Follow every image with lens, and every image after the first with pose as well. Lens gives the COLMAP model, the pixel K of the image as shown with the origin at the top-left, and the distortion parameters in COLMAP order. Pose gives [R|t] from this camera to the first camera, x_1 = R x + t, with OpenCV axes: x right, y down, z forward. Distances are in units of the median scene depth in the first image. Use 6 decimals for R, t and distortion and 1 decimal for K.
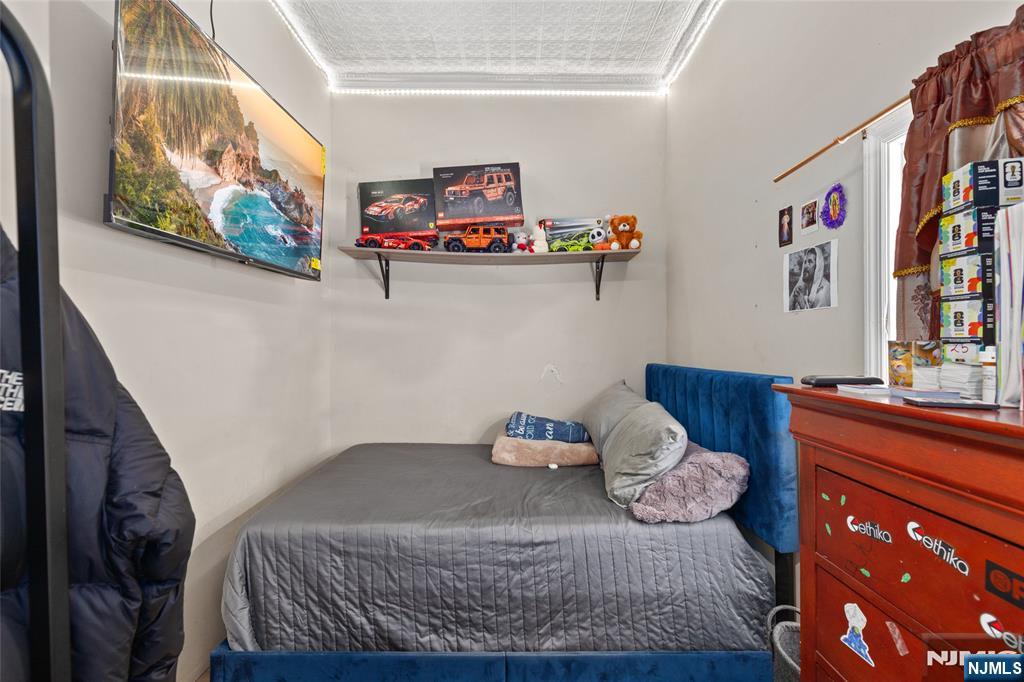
lens RADIAL K [[458.9, 0, 512.1], [0, 458.9, 345.8], [0, 0, 1]] dist [0.005685, -0.000797]
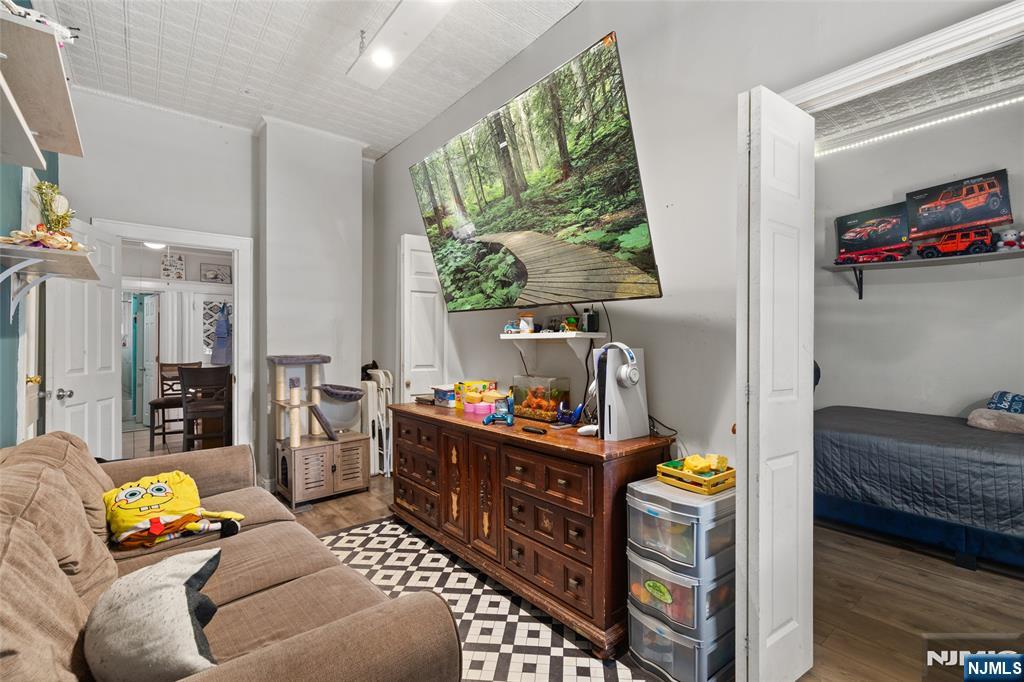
lens RADIAL K [[458.9, 0, 514.7], [0, 458.9, 341.4], [0, 0, 1]] dist [0.005685, -0.000797]
pose [[0.635696, -0.004654, -0.771926, 0.123900], [-0.006363, 0.999916, -0.011268, 0.041964], [0.771914, 0.012075, 0.635613, -0.650750]]
